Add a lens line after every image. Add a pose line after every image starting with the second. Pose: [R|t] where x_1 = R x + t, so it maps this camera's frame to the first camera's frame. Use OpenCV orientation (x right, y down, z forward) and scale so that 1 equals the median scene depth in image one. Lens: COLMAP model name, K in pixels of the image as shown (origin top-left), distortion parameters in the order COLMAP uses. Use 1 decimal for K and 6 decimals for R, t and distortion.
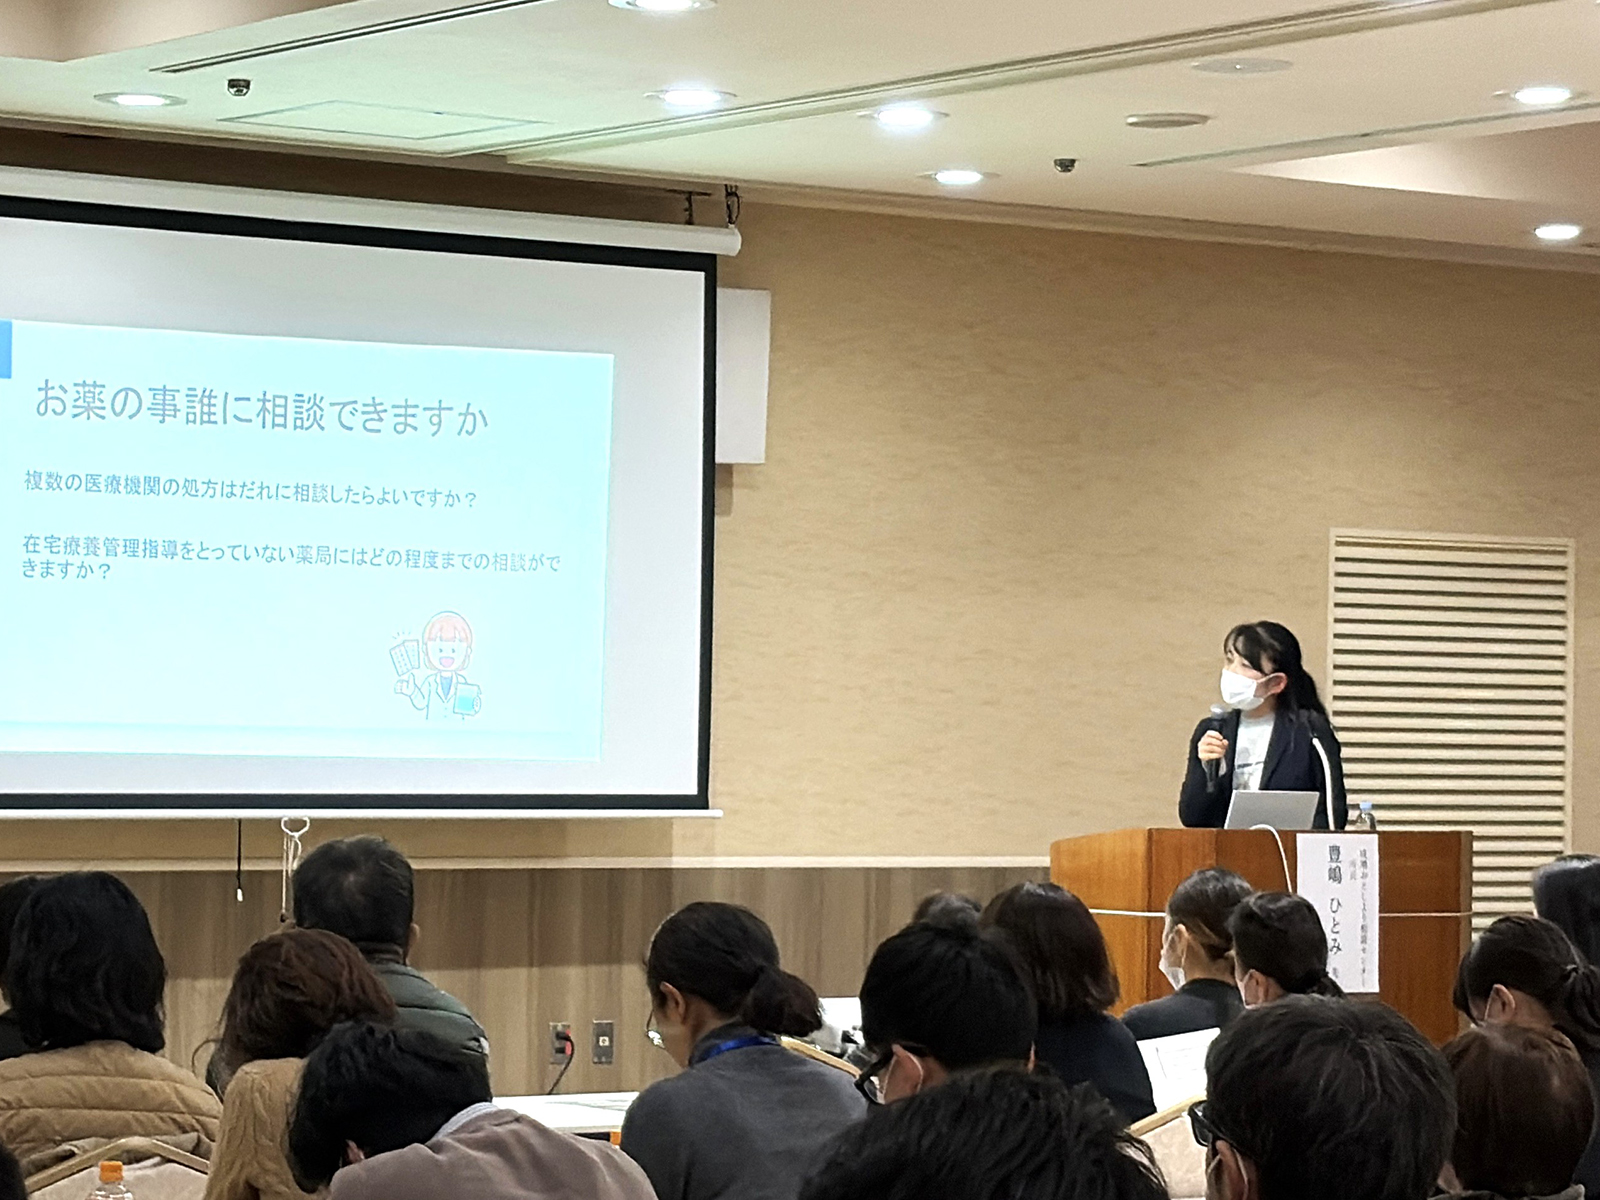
lens RADIAL K [[5067.8, 0, 800.0], [0, 5067.8, 600.0], [0, 0, 1]] dist [0.369596, 2.175732]
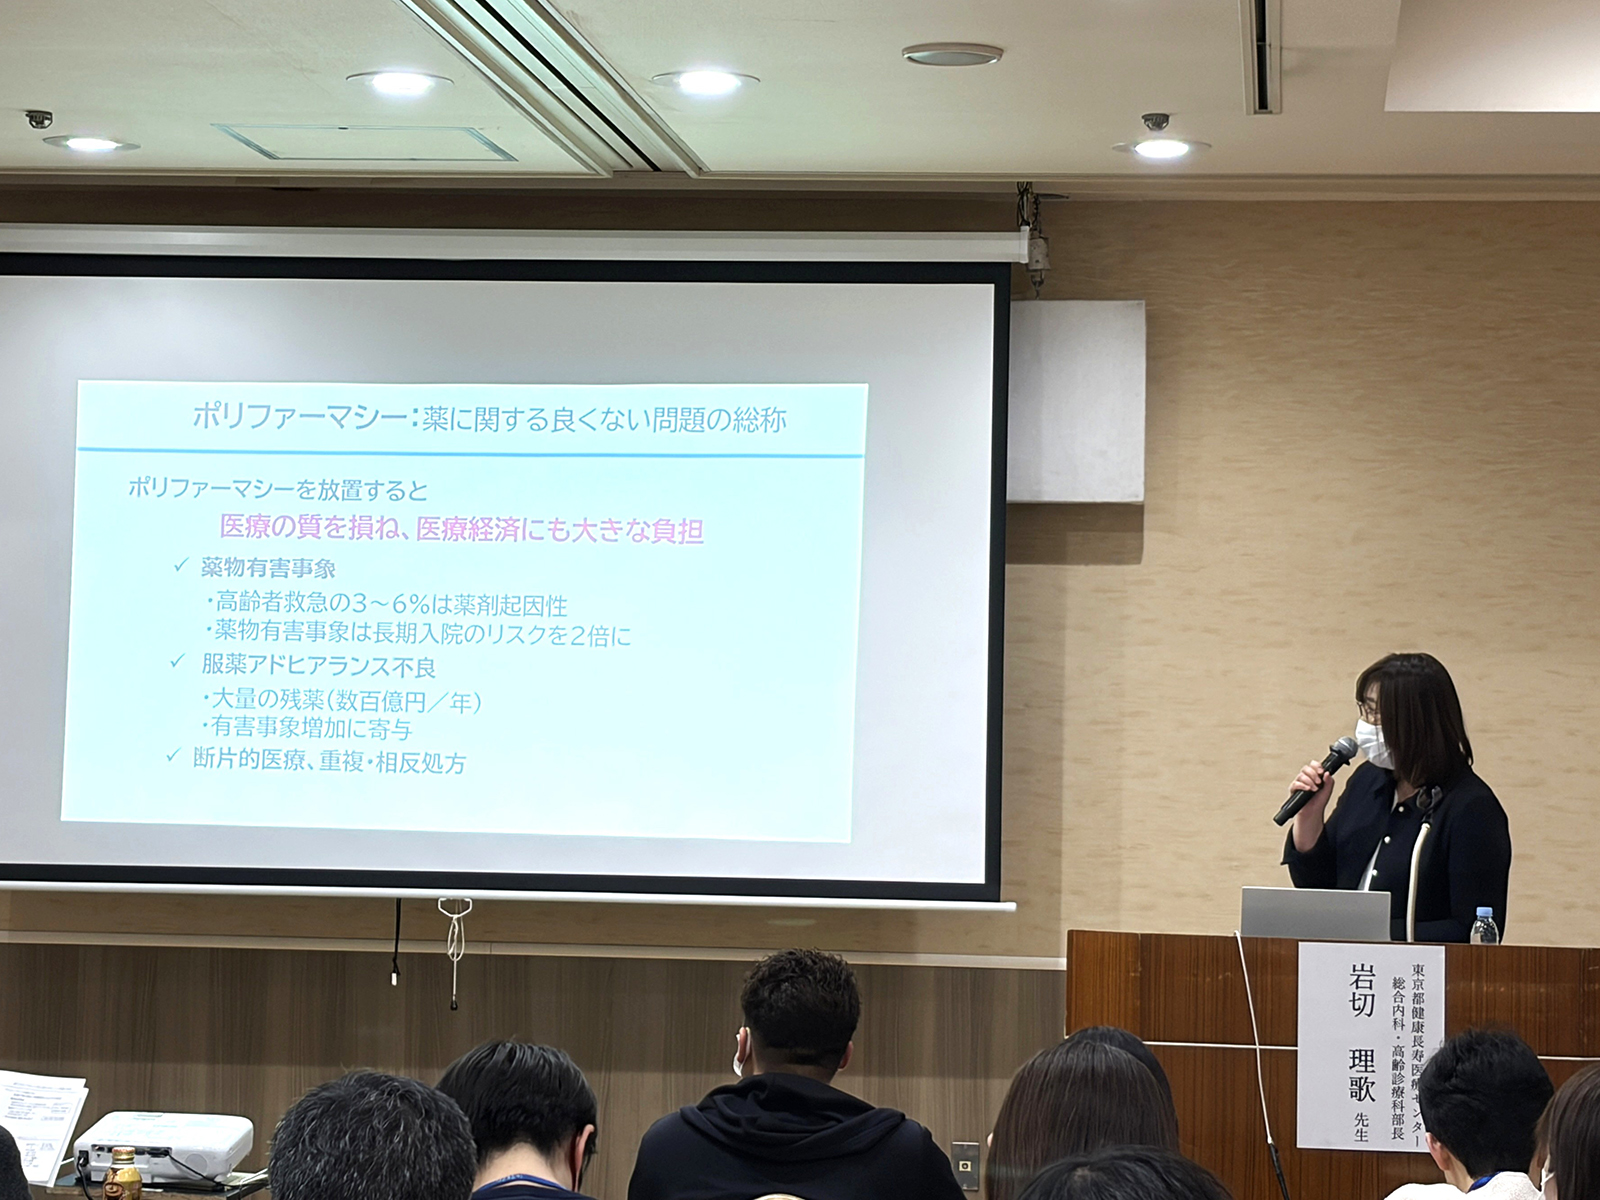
lens RADIAL K [[4579.2, 0, 800.0], [0, 4579.2, 600.0], [0, 0, 1]] dist [0.422255, -1.701871]
pose [[0.738663, -0.023690, -0.673659, 0.486325], [0.005938, 0.999572, -0.028640, 0.012001], [0.674049, 0.017155, 0.738487, 0.395883]]
